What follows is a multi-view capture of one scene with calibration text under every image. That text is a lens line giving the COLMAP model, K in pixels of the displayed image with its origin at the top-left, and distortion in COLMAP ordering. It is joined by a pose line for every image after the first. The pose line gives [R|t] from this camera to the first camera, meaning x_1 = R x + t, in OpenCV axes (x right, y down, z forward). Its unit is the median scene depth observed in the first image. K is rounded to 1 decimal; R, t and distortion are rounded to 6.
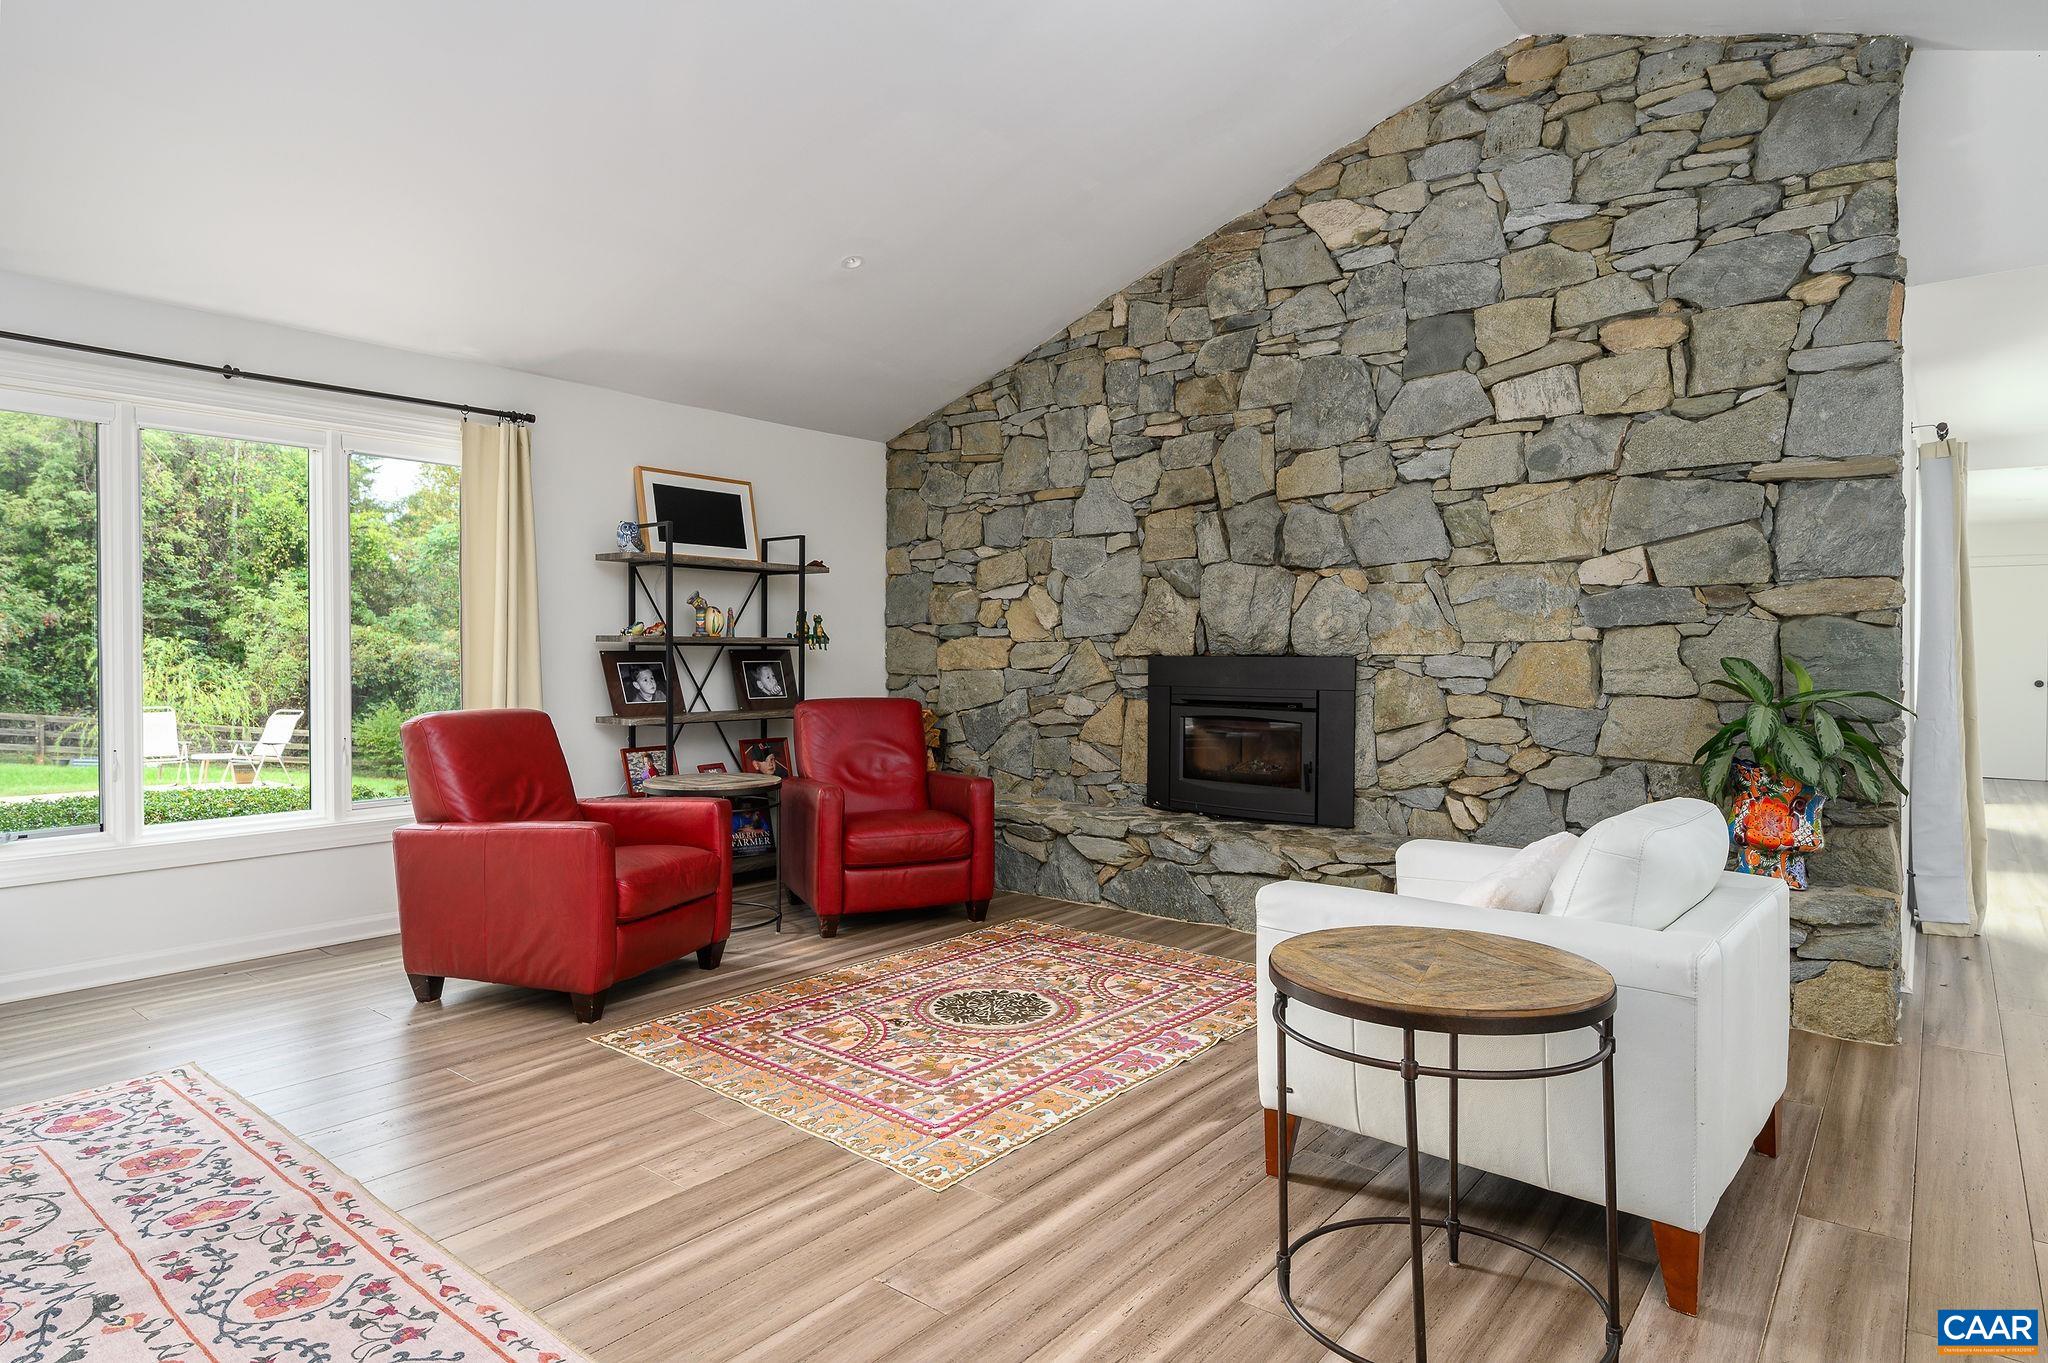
lens RADIAL K [[1232.8, 0, 1024.0], [0, 1232.8, 681.5], [0, 0, 1]] dist [-0.000775, 0.000301]
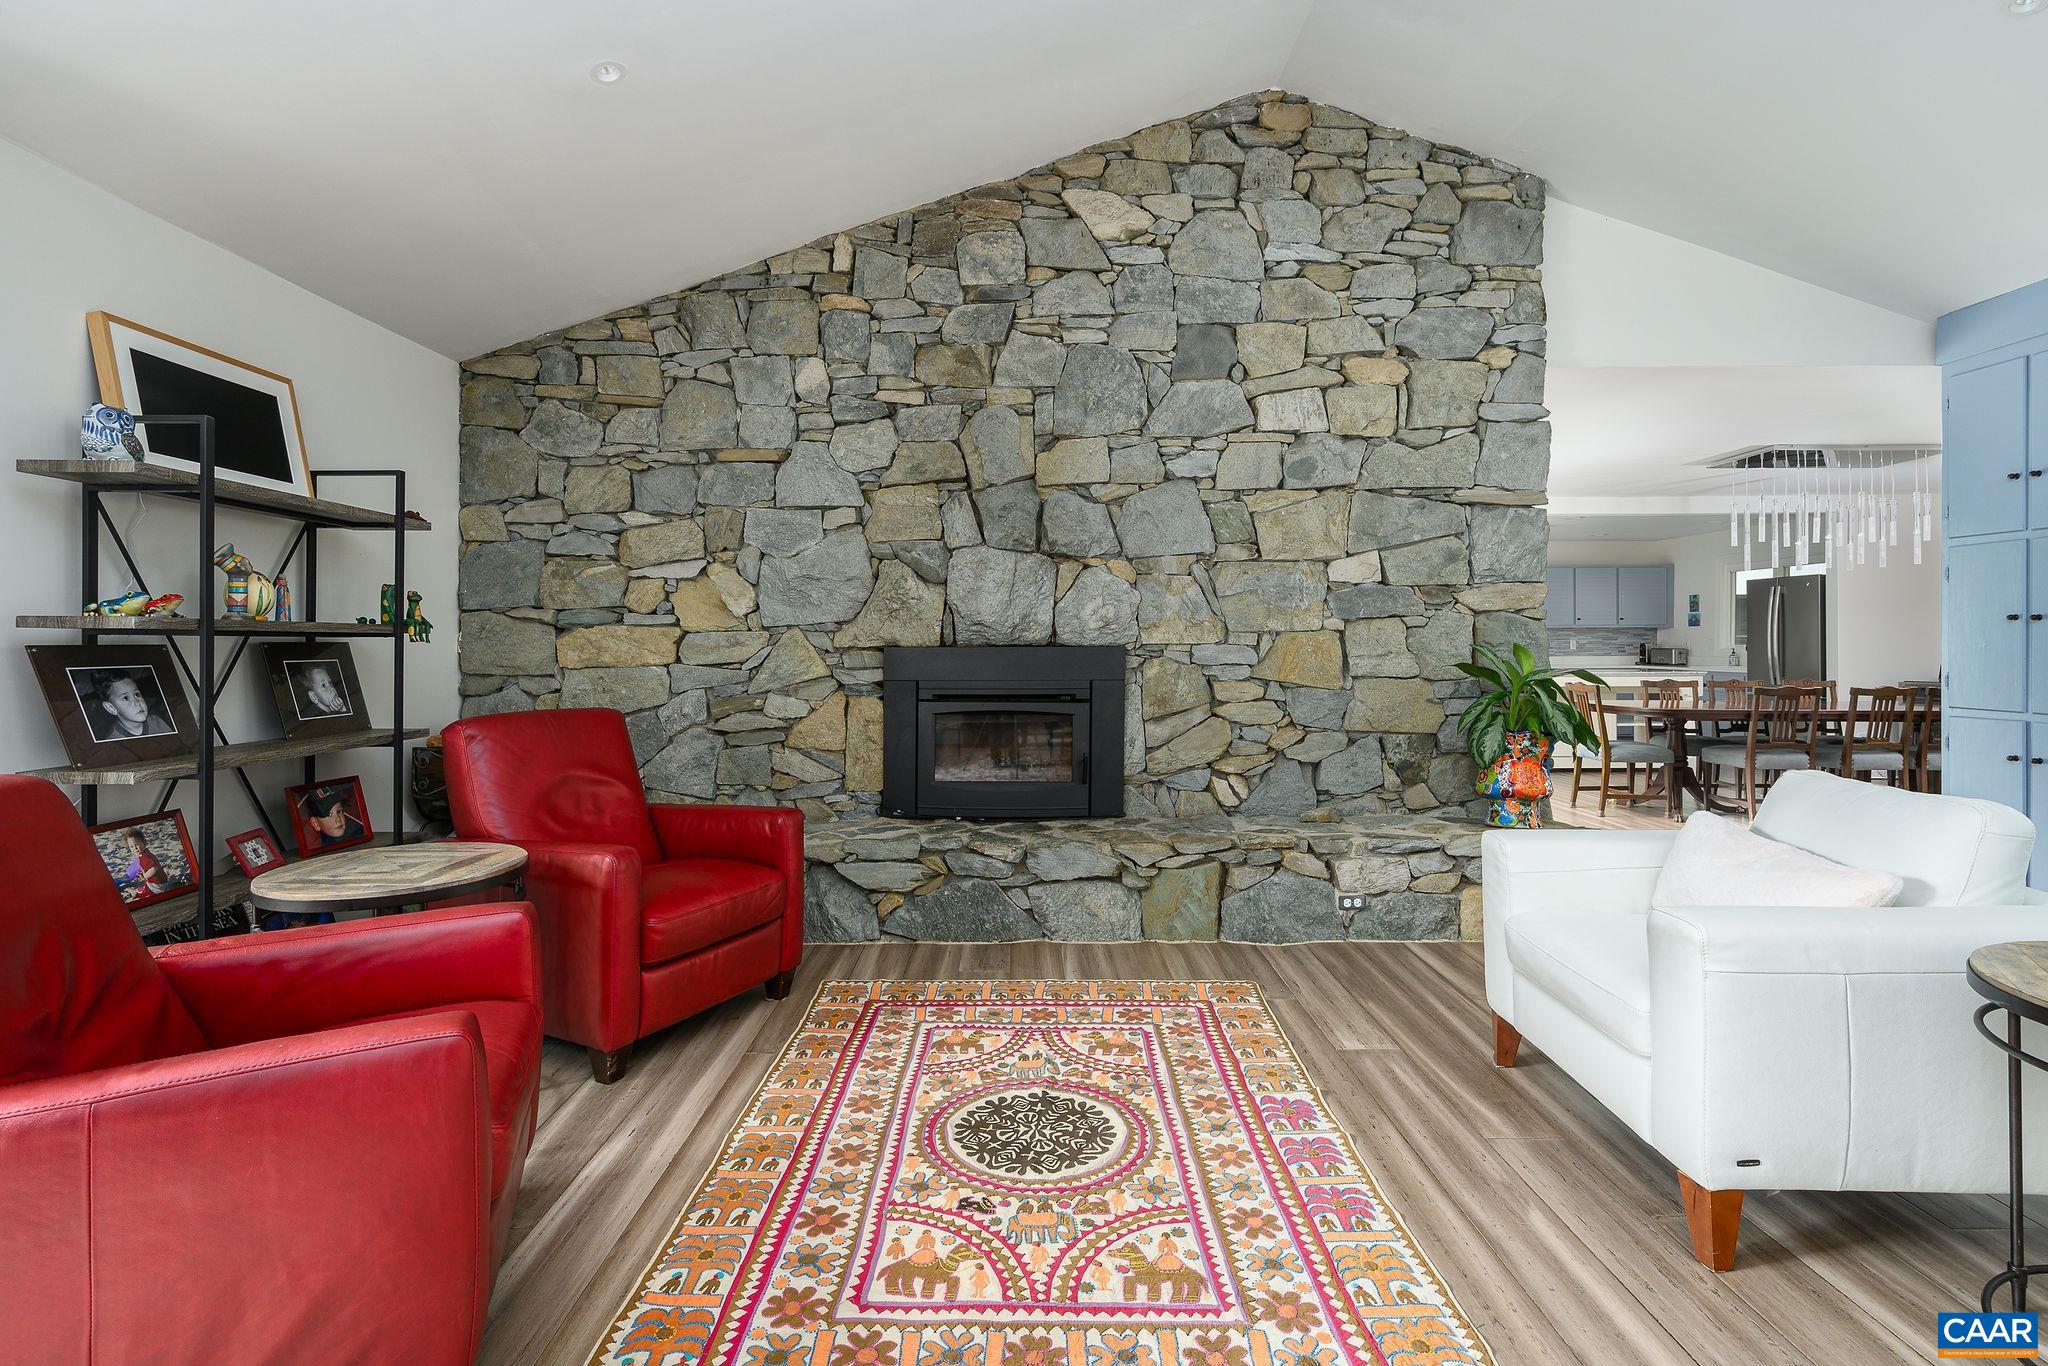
lens RADIAL K [[986.5, 0, 1023.1], [0, 986.5, 649.5], [0, 0, 1]] dist [-0.000574, -0.000049]
pose [[0.755338, -0.008565, 0.655279, -0.342592], [0.021140, 0.999713, -0.011301, -0.010573], [-0.654994, 0.022389, 0.755302, 0.468252]]
